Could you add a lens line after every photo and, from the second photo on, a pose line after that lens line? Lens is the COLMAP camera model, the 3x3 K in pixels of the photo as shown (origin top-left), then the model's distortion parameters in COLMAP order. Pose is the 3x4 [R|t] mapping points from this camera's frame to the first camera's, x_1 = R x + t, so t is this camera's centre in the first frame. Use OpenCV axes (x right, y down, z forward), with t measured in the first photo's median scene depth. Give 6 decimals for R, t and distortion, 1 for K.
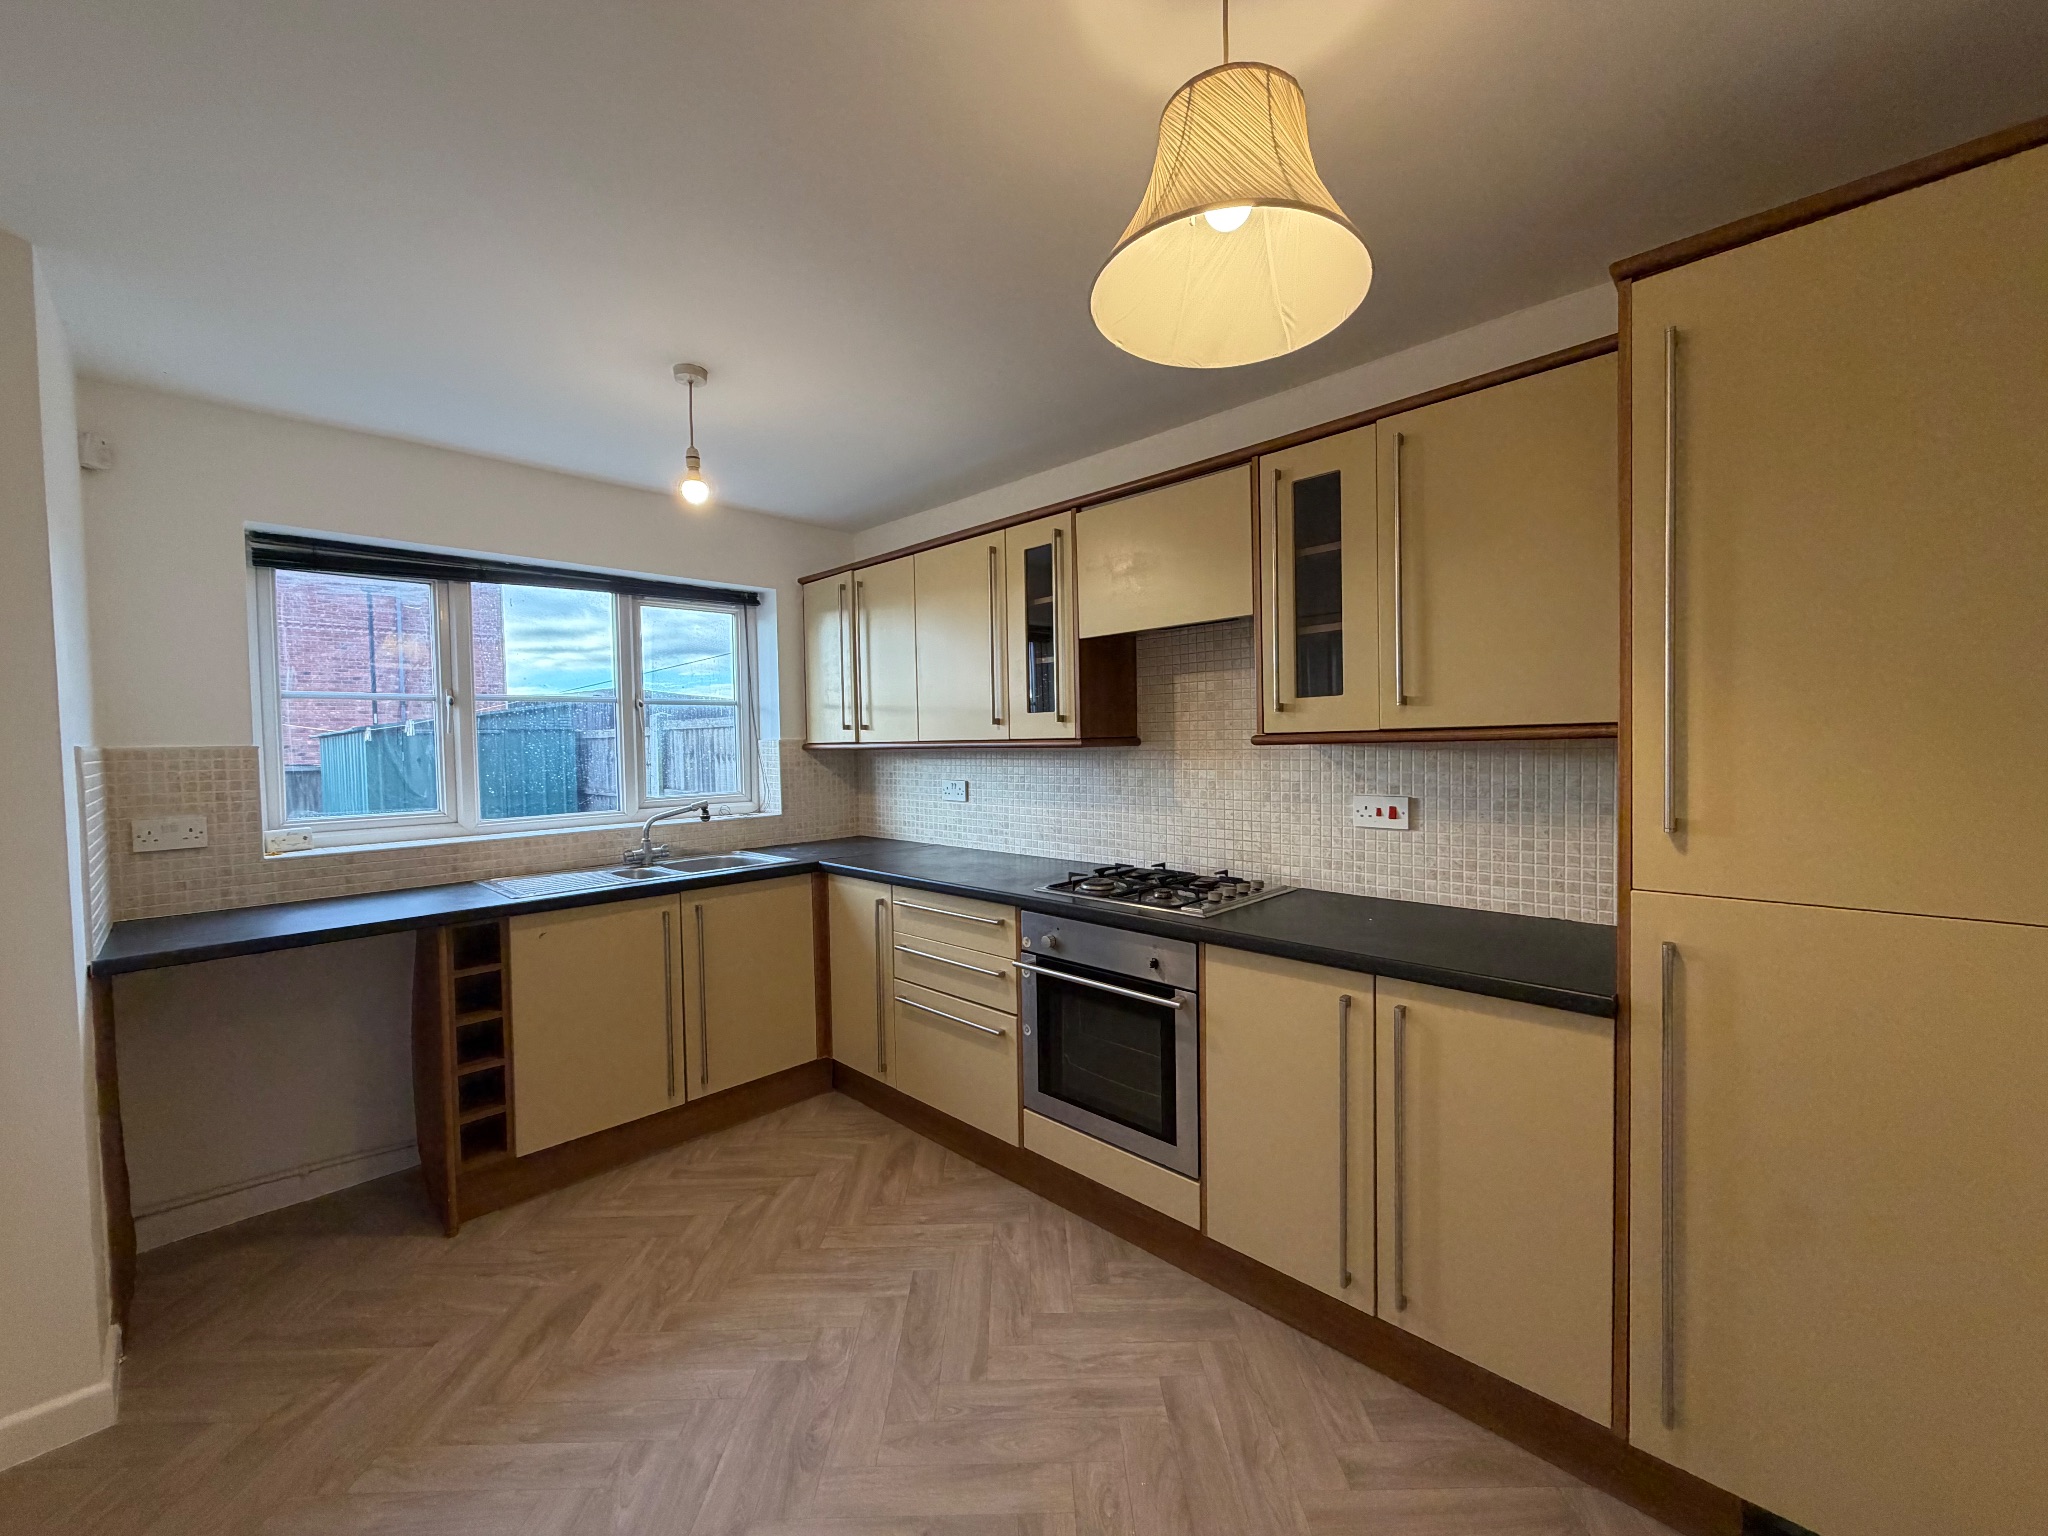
lens RADIAL K [[812.3, 0, 1022.1], [0, 812.3, 767.4], [0, 0, 1]] dist [0.001694, -0.000073]
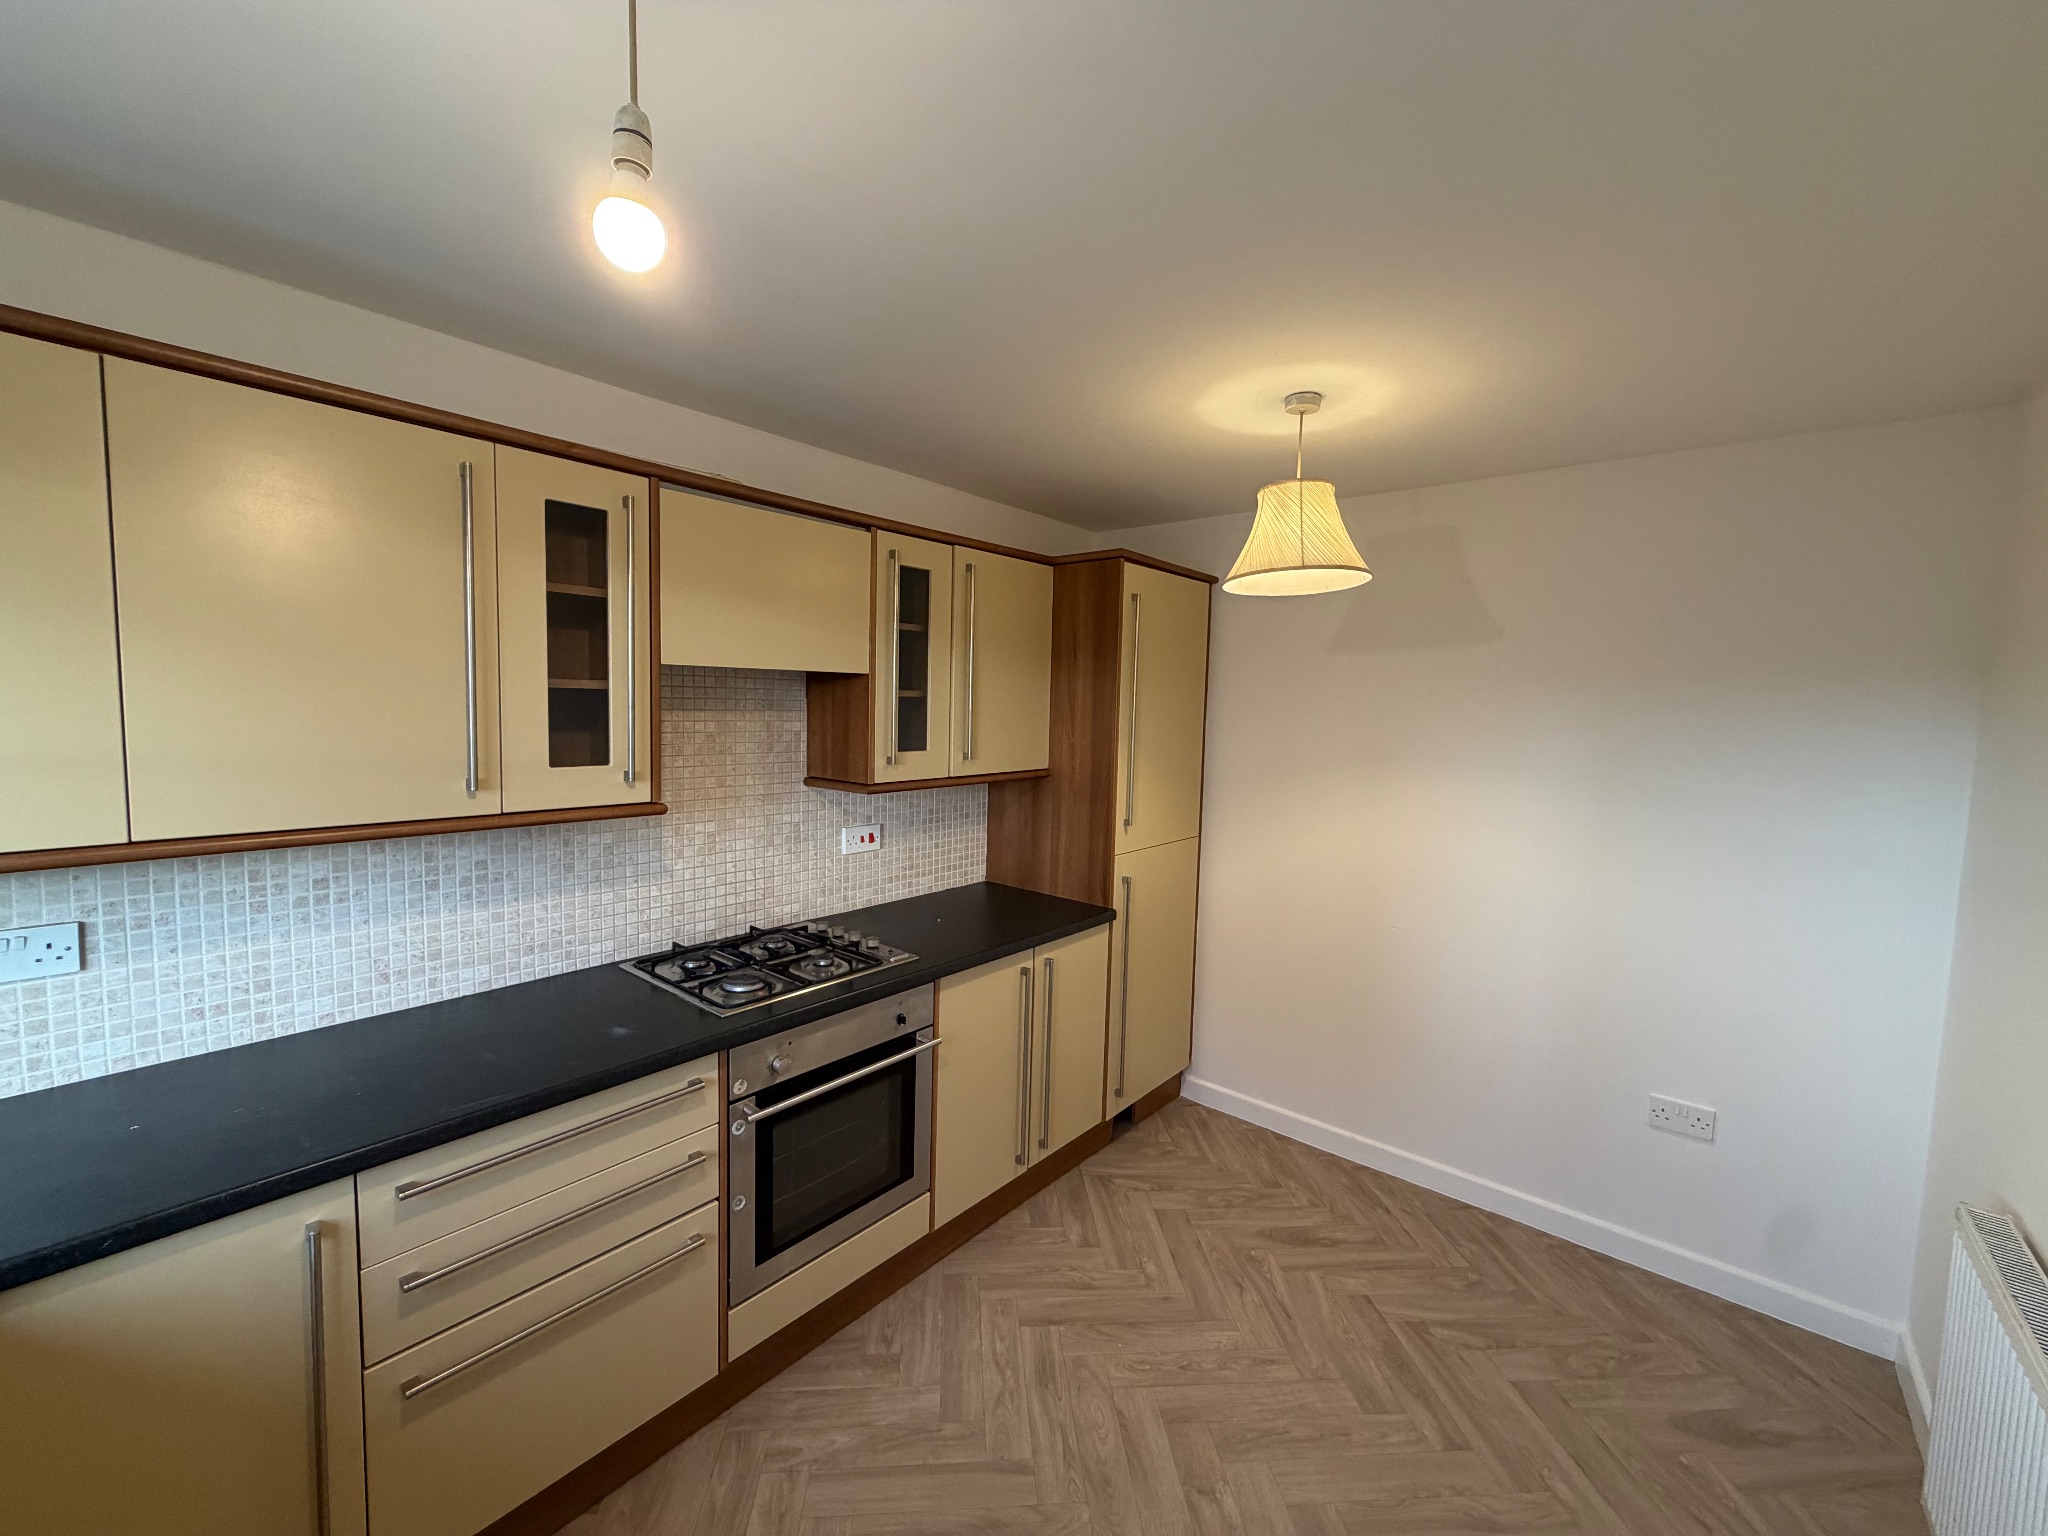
lens RADIAL K [[812.3, 0, 1019.9], [0, 812.3, 768.6], [0, 0, 1]] dist [0.001694, -0.000073]
pose [[-0.072771, -0.065862, 0.995172, -0.803102], [0.007087, 0.997758, 0.066552, -0.133338], [-0.997324, 0.011896, -0.072141, 0.878416]]
